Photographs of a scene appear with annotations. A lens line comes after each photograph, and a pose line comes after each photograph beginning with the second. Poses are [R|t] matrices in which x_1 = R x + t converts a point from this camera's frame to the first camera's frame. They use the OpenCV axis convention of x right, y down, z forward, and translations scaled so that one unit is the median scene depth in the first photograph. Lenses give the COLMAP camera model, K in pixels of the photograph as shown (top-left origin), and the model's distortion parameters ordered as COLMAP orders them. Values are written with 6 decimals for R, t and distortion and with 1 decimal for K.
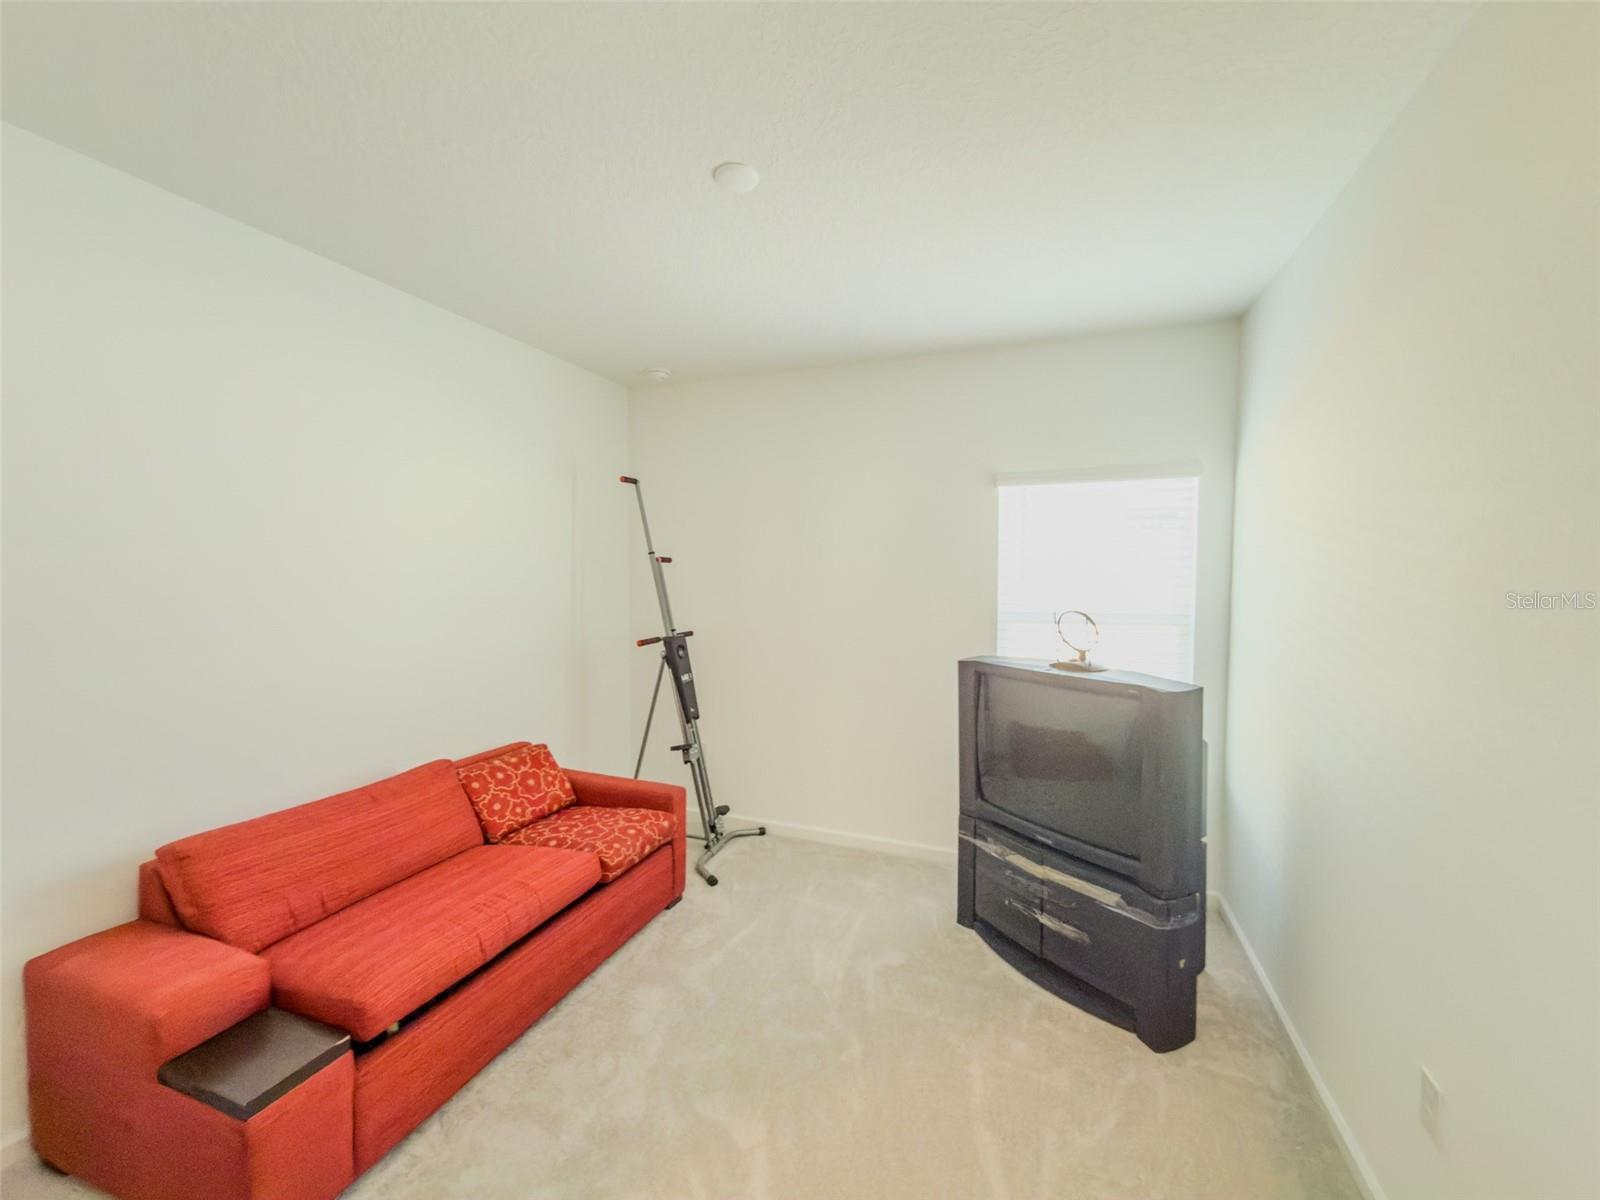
lens RADIAL K [[646.0, 0, 803.6], [0, 646.0, 597.5], [0, 0, 1]] dist [-0.002606, 0.000323]
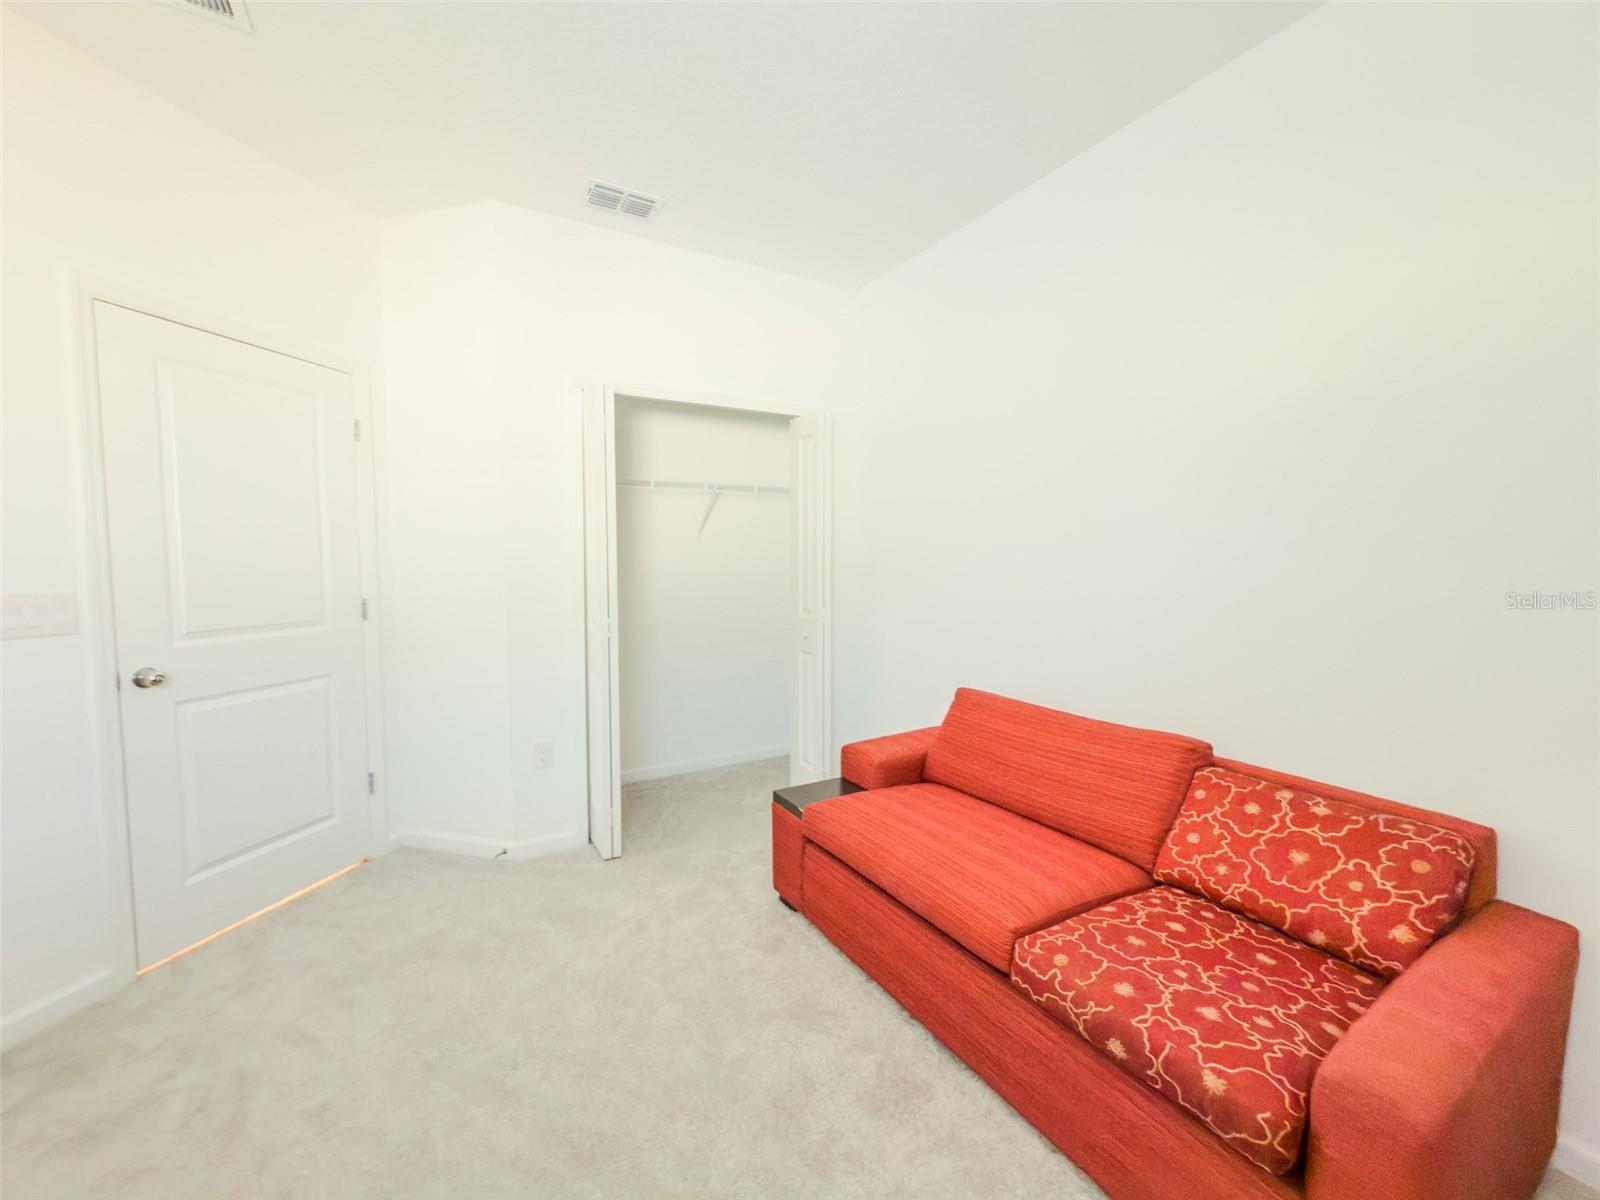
lens RADIAL K [[646.0, 0, 803.6], [0, 646.0, 597.5], [0, 0, 1]] dist [-0.002606, 0.000323]
pose [[-0.601423, 0.094190, -0.793359, 0.214518], [-0.003961, 0.992662, 0.120855, 0.025121], [0.798921, 0.075827, -0.596637, 1.066194]]
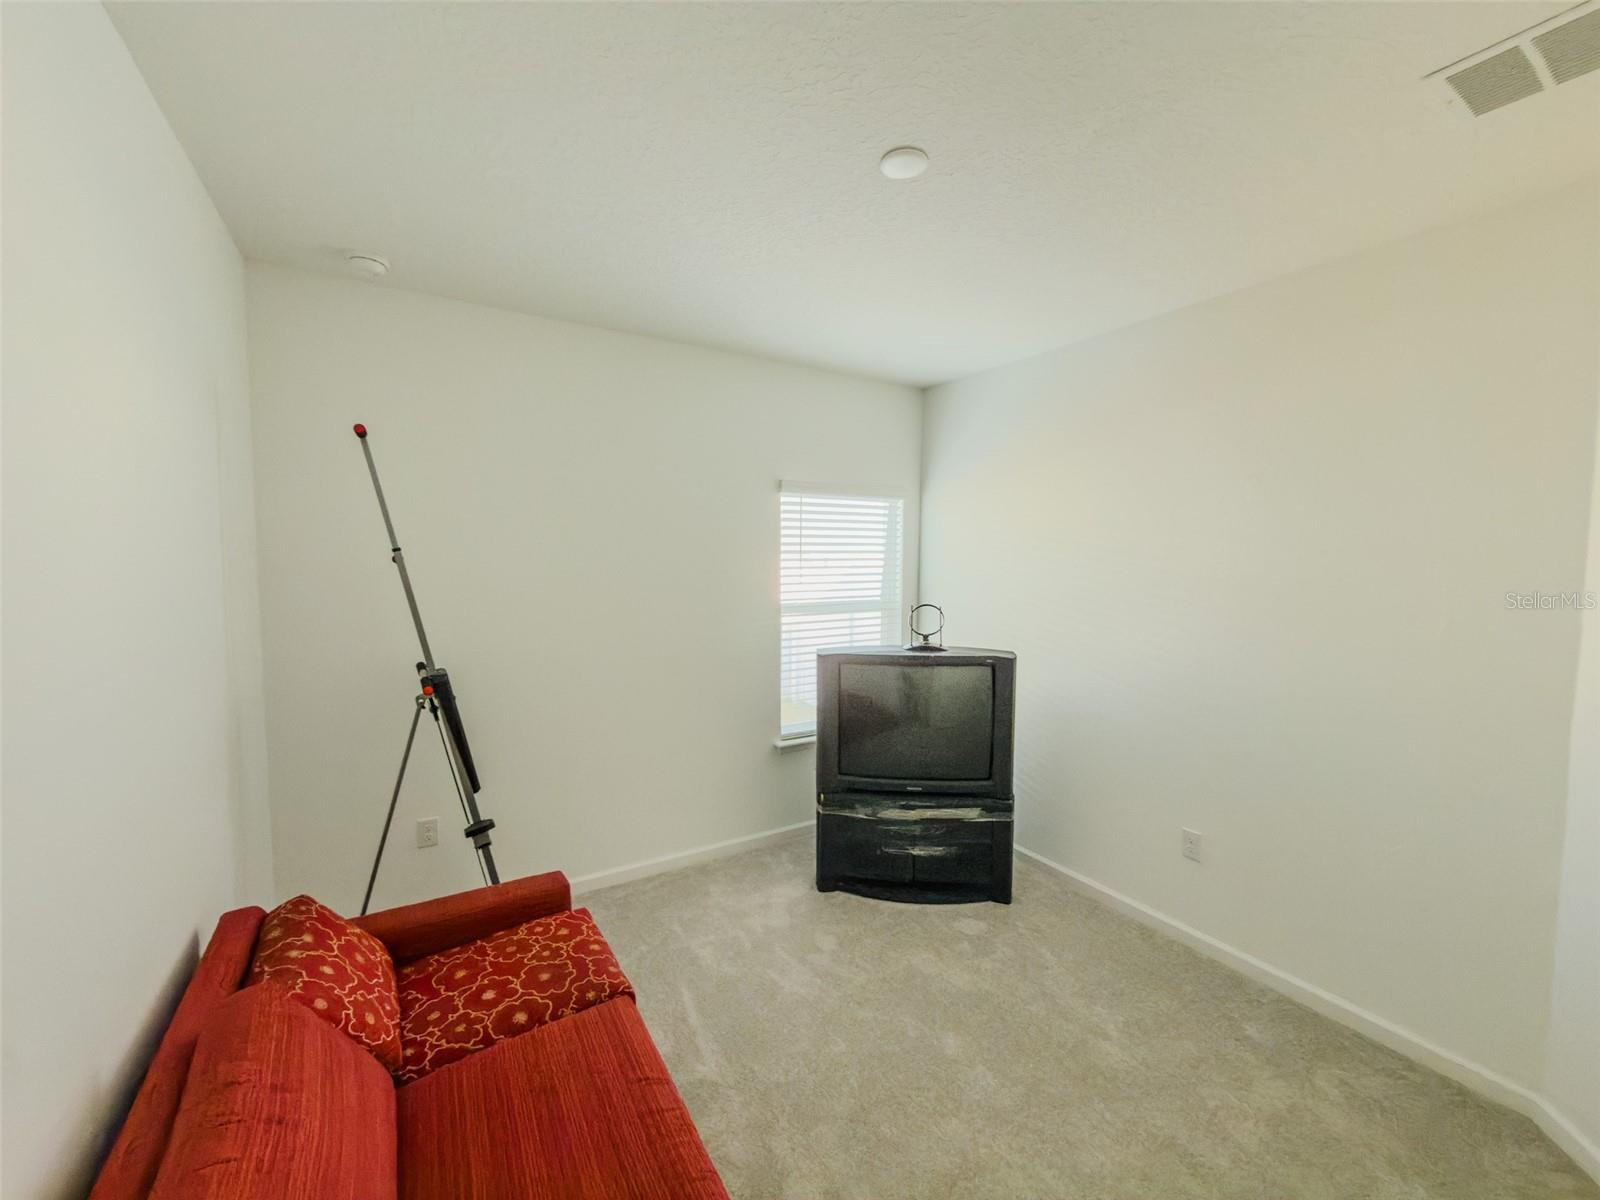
lens RADIAL K [[634.6, 0, 802.0], [0, 634.6, 576.2], [0, 0, 1]] dist [-0.021415, 0.000138]
pose [[0.612764, -0.025297, 0.789861, -0.665653], [0.019587, 0.999667, 0.016821, -0.057530], [-0.790023, 0.005163, 0.613056, 0.385214]]
